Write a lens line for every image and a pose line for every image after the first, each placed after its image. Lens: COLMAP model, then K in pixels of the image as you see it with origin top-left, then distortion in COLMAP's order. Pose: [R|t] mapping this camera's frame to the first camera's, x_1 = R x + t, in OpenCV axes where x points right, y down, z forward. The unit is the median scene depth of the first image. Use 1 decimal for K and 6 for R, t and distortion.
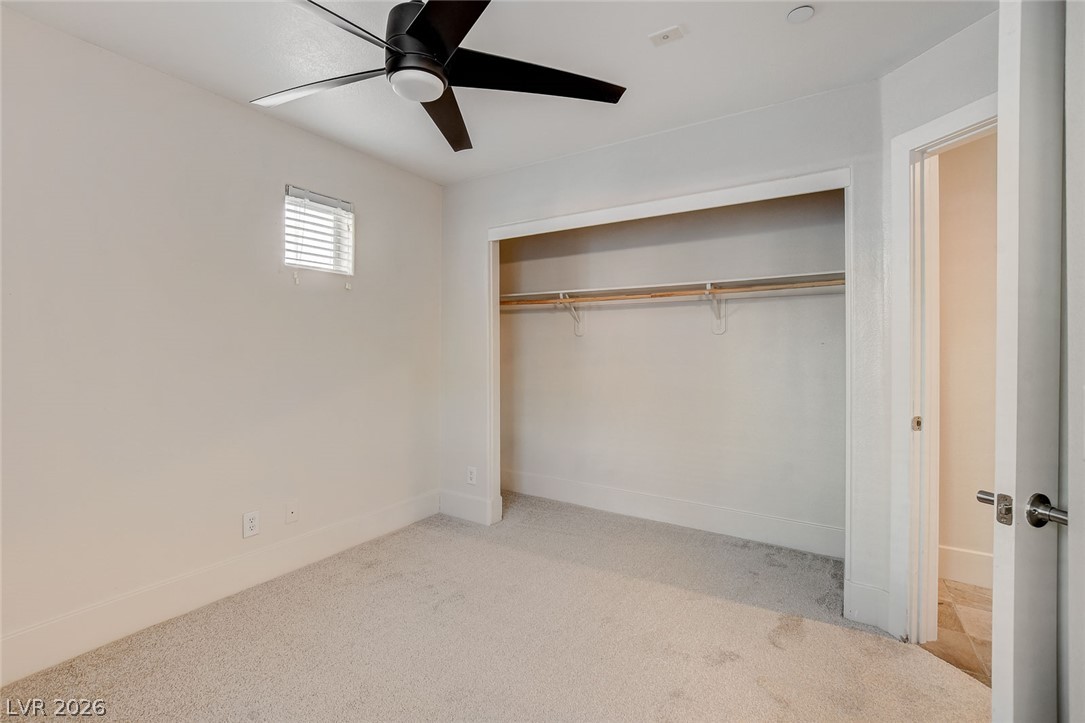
lens RADIAL K [[478.9, 0, 541.8], [0, 478.9, 353.7], [0, 0, 1]] dist [-0.019651, 0.003753]
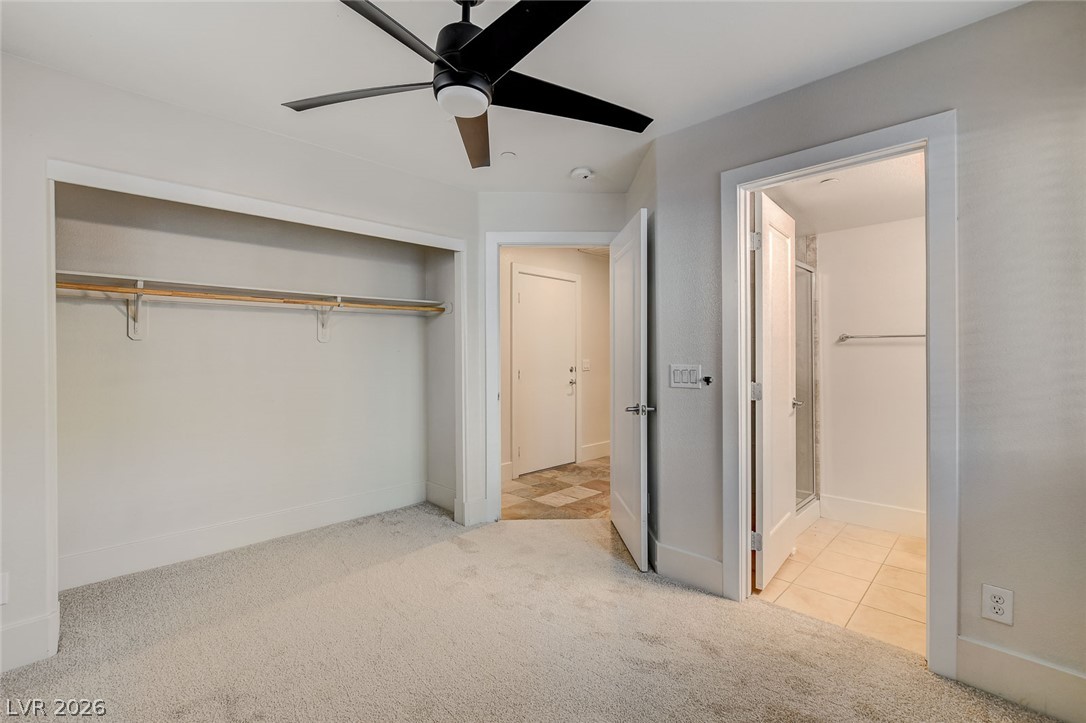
lens RADIAL K [[479.3, 0, 537.6], [0, 479.3, 352.9], [0, 0, 1]] dist [-0.019651, 0.003753]
pose [[0.210051, -0.000951, 0.977690, -0.607358], [0.017672, 0.999840, -0.002824, -0.005032], [-0.977531, 0.017871, 0.210034, 0.304052]]
